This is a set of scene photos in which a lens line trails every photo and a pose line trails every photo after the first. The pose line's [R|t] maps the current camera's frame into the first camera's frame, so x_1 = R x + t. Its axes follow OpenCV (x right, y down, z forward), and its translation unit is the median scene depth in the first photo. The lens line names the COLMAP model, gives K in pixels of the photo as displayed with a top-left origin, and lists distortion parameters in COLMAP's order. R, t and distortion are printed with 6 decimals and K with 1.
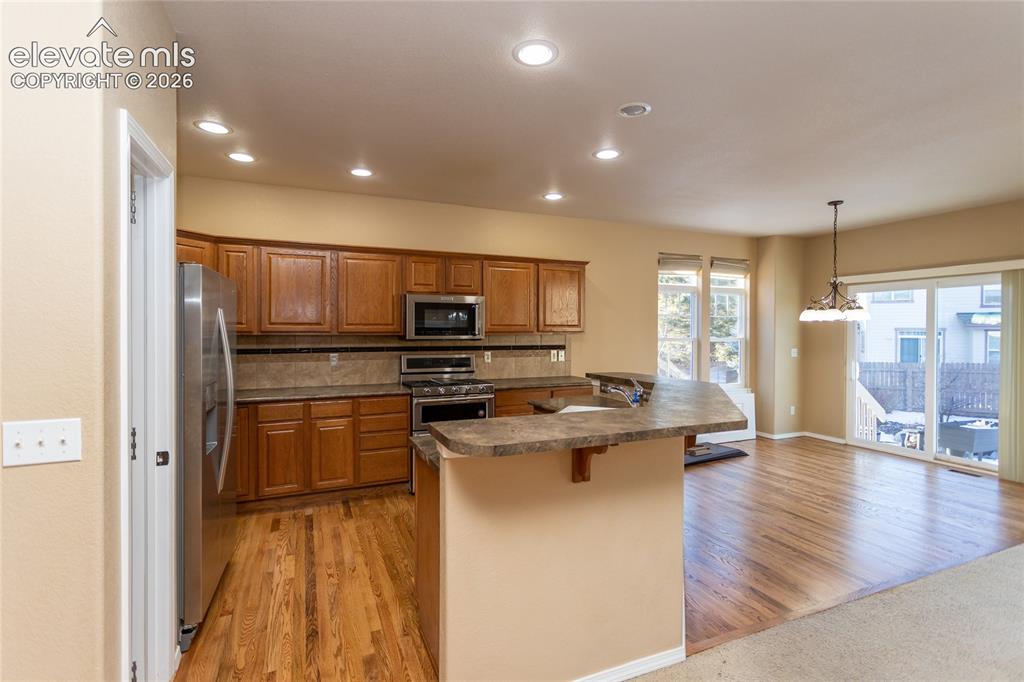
lens RADIAL K [[493.4, 0, 514.3], [0, 493.4, 334.9], [0, 0, 1]] dist [-0.003320, 0.003317]
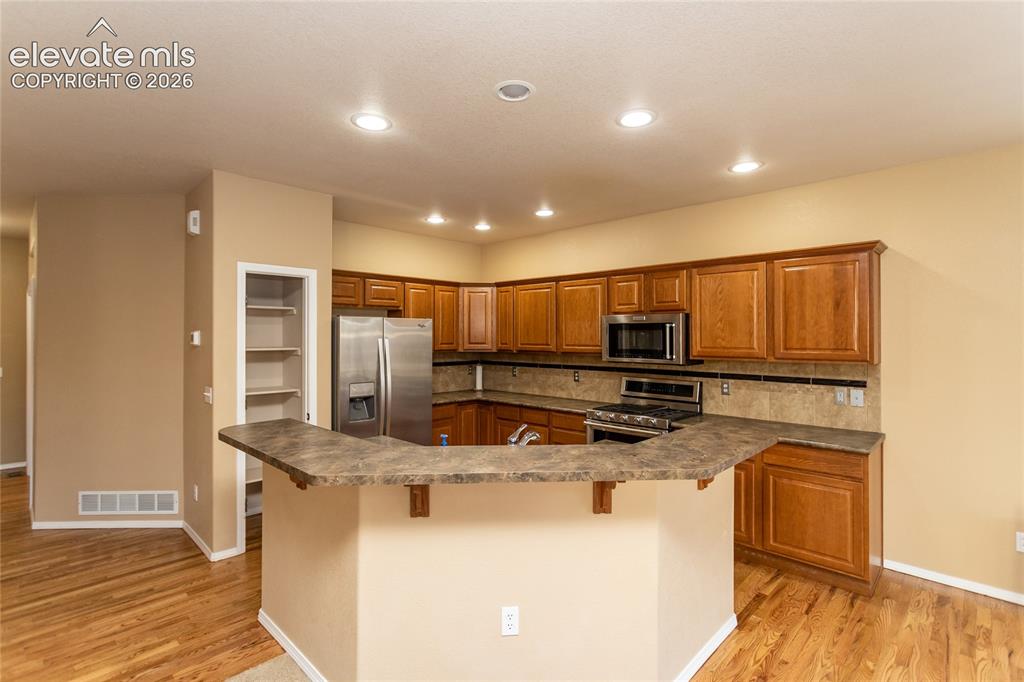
lens RADIAL K [[493.4, 0, 500.5], [0, 493.4, 327.5], [0, 0, 1]] dist [-0.003320, 0.003317]
pose [[0.378951, -0.014372, -0.925305, 0.611879], [-0.010489, 0.999748, -0.019824, -0.035792], [0.925357, 0.017218, 0.378705, 0.420432]]
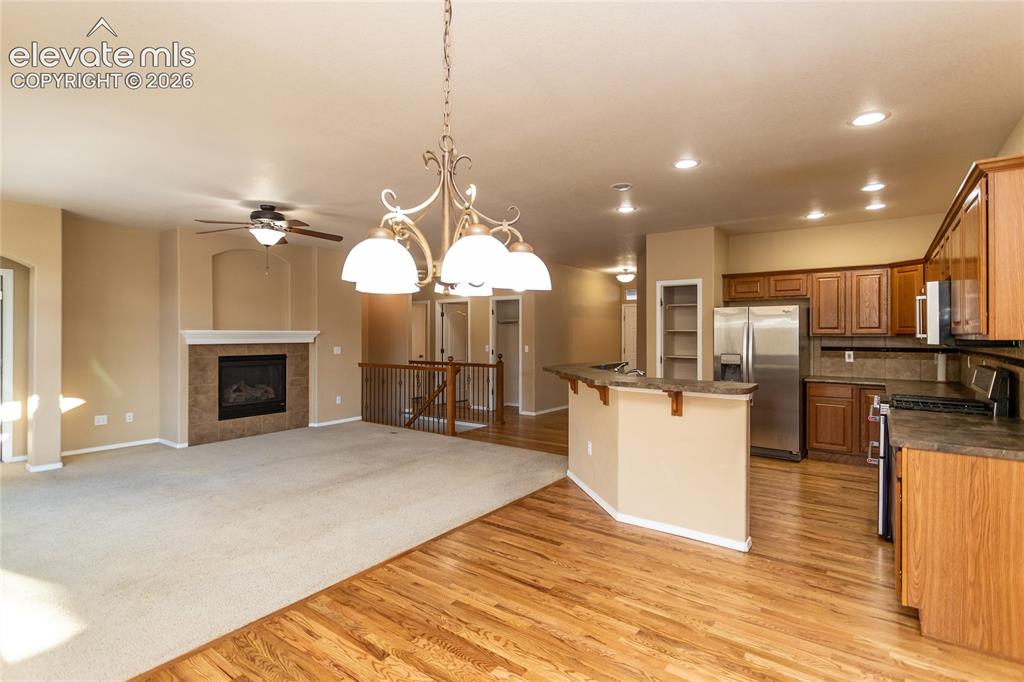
lens RADIAL K [[493.4, 0, 514.8], [0, 493.4, 335.0], [0, 0, 1]] dist [-0.003320, 0.003317]
pose [[-0.863240, 0.001193, -0.504792, 0.810305], [-0.005906, 0.999905, 0.012464, -0.011530], [0.504759, 0.013741, -0.863151, 1.349201]]
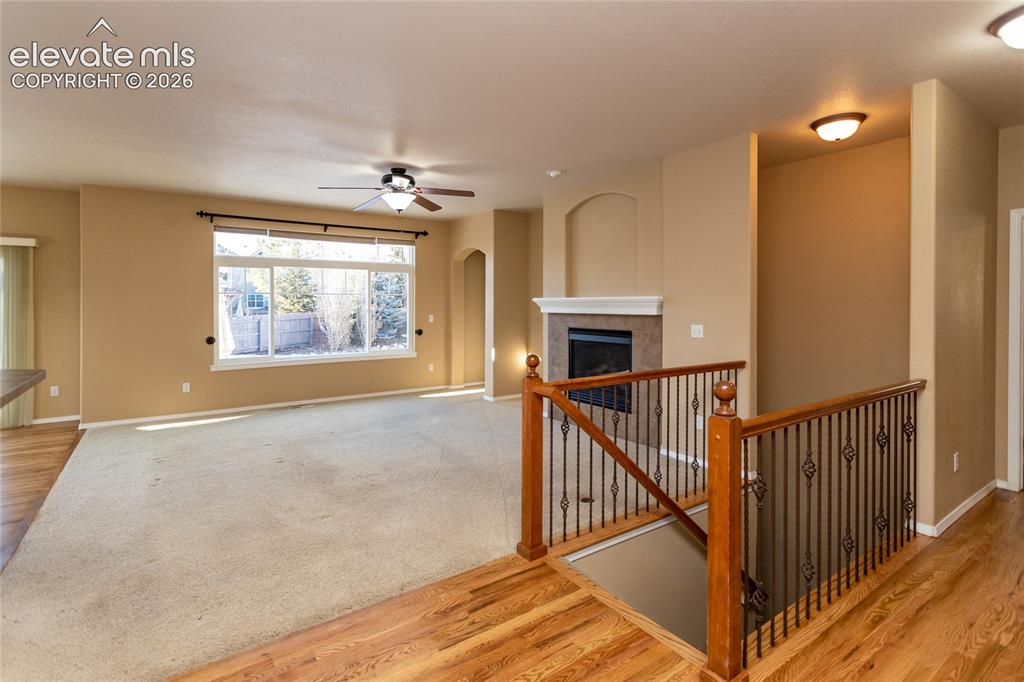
lens RADIAL K [[493.4, 0, 508.6], [0, 493.4, 308.5], [0, 0, 1]] dist [-0.003320, 0.003317]
pose [[-0.197864, -0.008337, 0.980194, -0.360801], [0.008164, 0.999915, 0.010152, 0.013630], [-0.980195, 0.010011, -0.197779, 0.075737]]
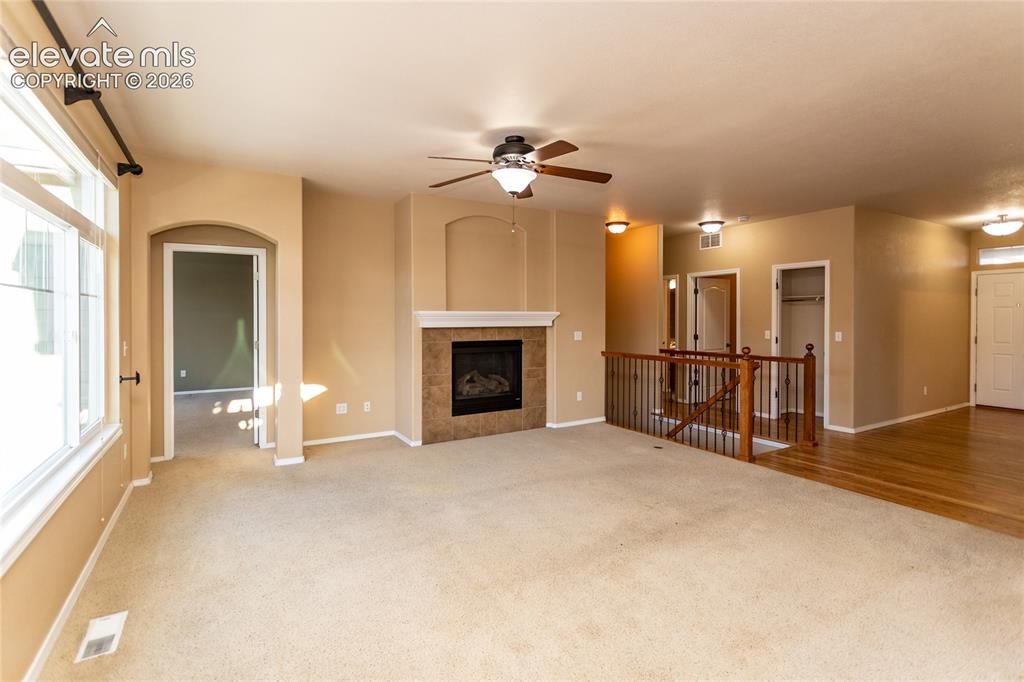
lens RADIAL K [[493.4, 0, 521.4], [0, 493.4, 323.4], [0, 0, 1]] dist [-0.003320, 0.003317]
pose [[-0.989759, 0.002228, -0.142731, 0.834742], [-0.001099, 0.999730, 0.023228, 0.000606], [0.142745, 0.023147, -0.989489, 0.905691]]
